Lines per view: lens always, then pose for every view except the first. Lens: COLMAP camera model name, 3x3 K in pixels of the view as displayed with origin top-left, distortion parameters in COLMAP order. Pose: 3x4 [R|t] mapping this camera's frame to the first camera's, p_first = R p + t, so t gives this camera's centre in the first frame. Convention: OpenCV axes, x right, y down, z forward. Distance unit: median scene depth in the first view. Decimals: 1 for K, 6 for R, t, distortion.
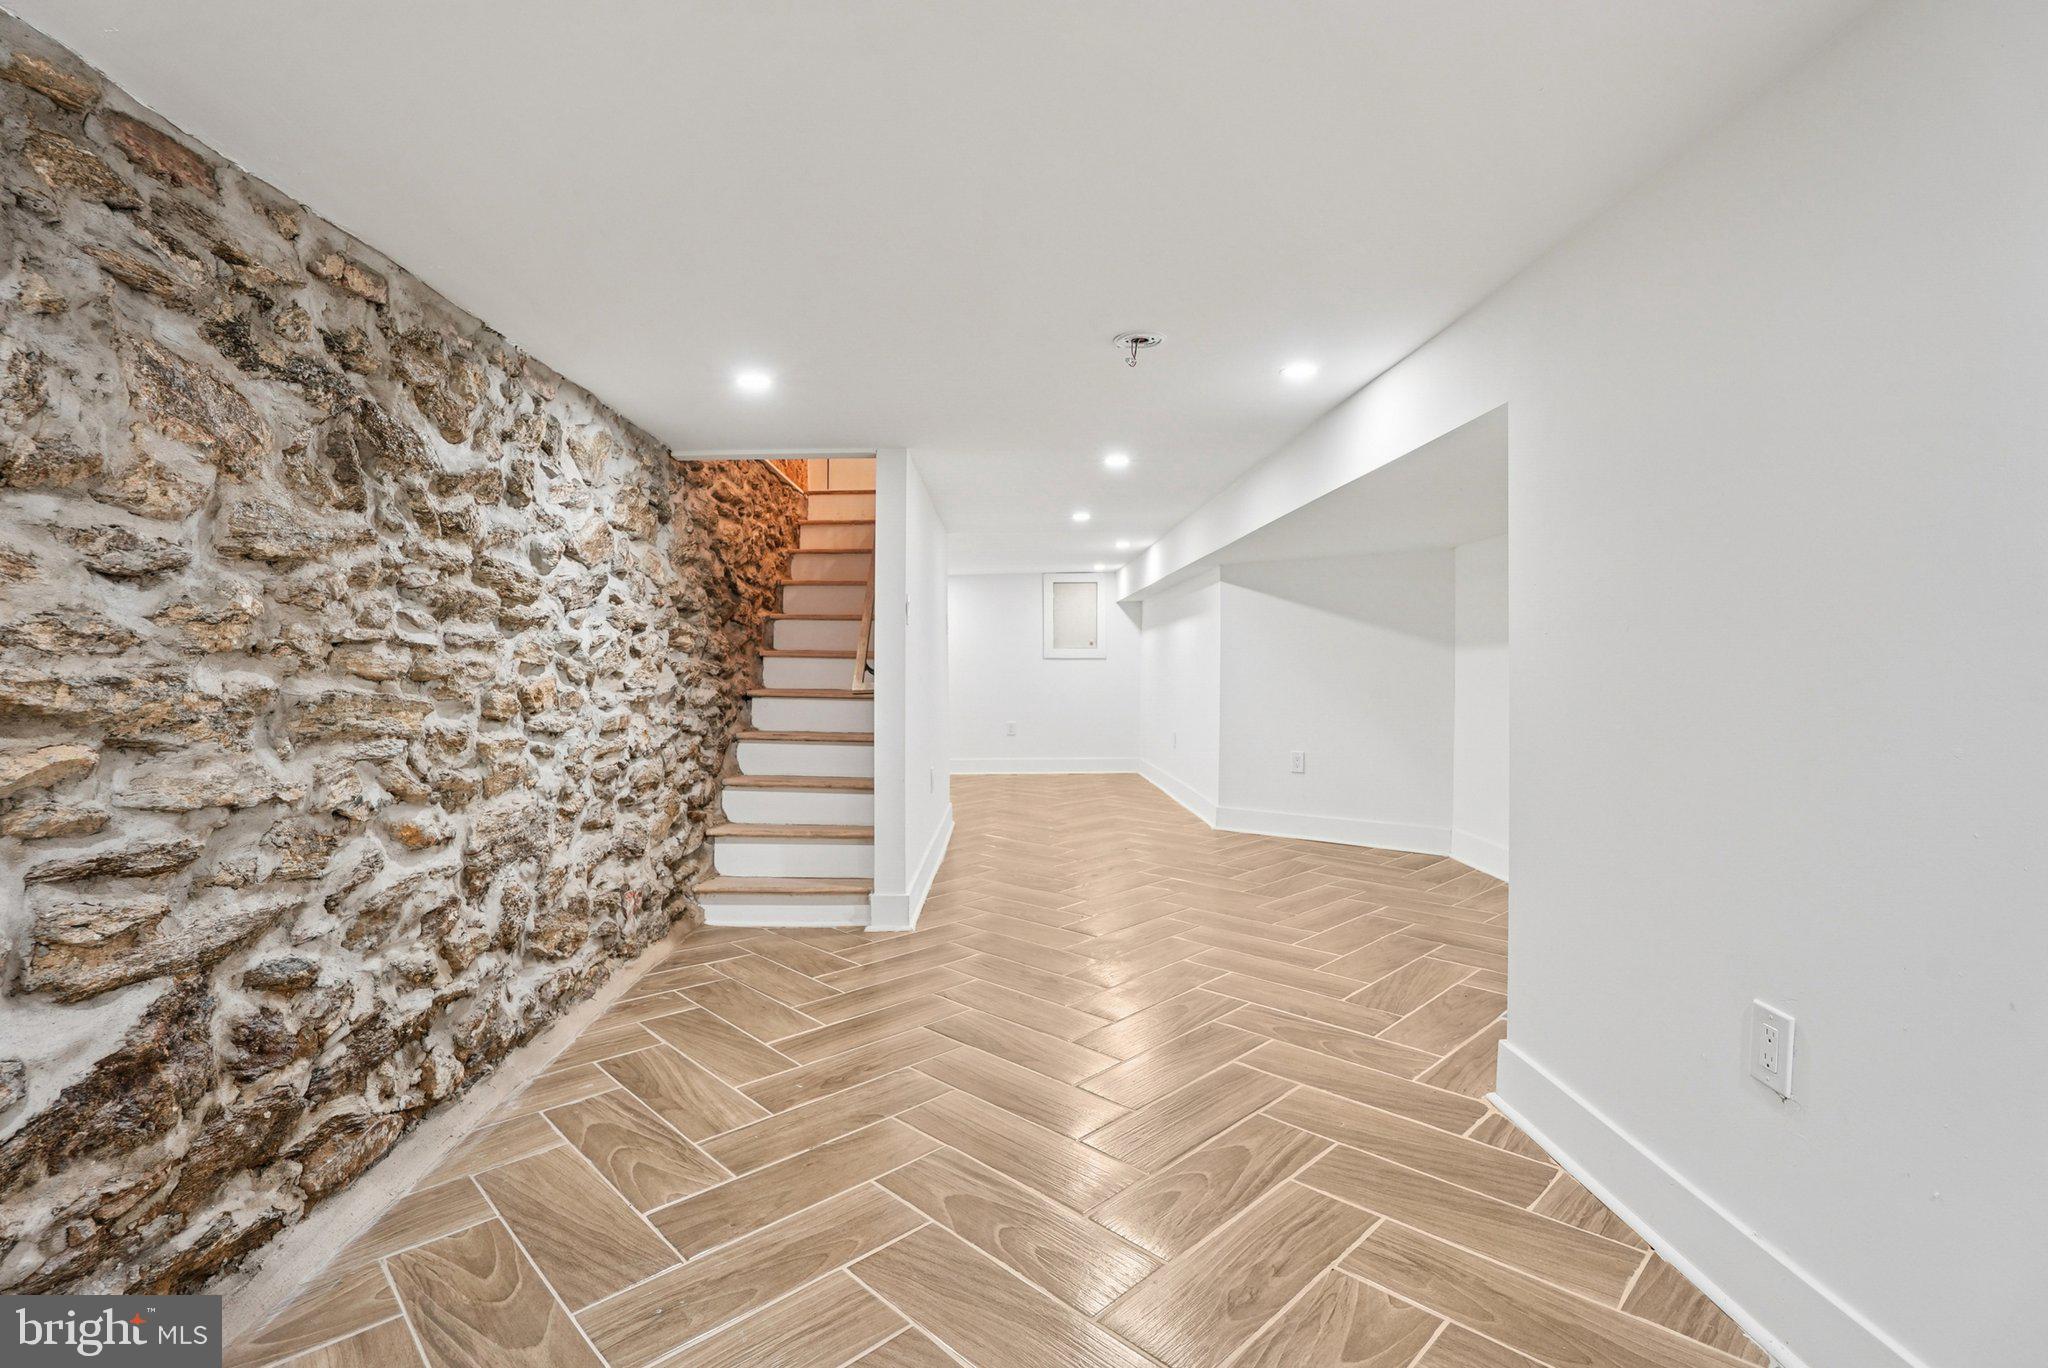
lens RADIAL K [[974.3, 0, 1015.1], [0, 974.3, 676.0], [0, 0, 1]] dist [-0.062903, 0.021479]
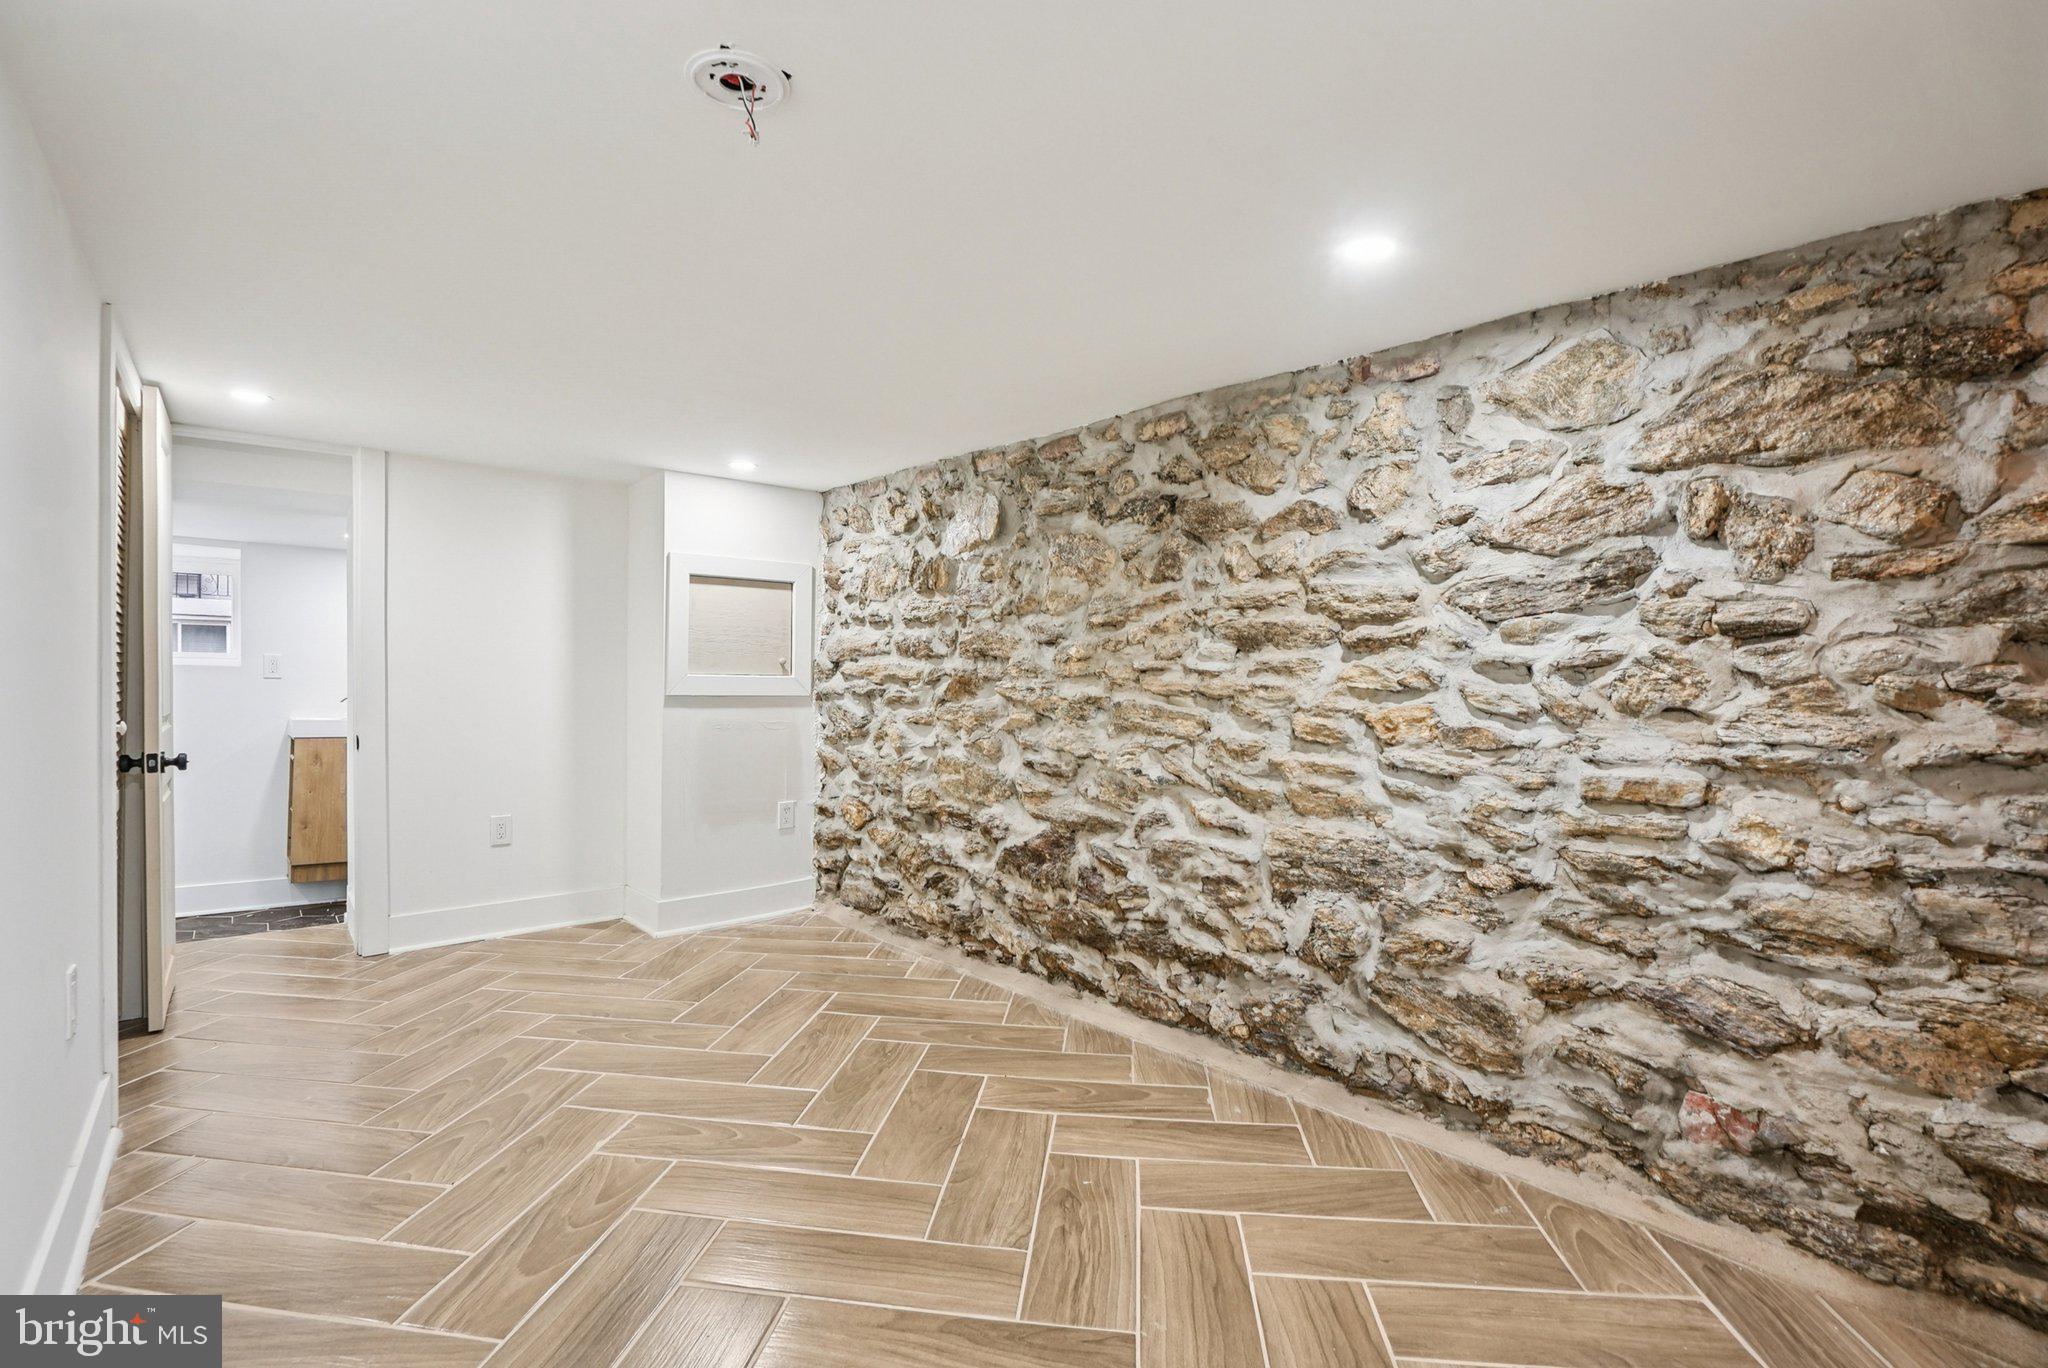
lens RADIAL K [[974.3, 0, 1015.1], [0, 974.3, 676.0], [0, 0, 1]] dist [-0.062903, 0.021479]
pose [[-0.770262, 0.003363, -0.637719, 0.442685], [-0.011746, 0.999742, 0.019459, -0.050236], [0.637620, 0.022479, -0.770023, 1.927387]]
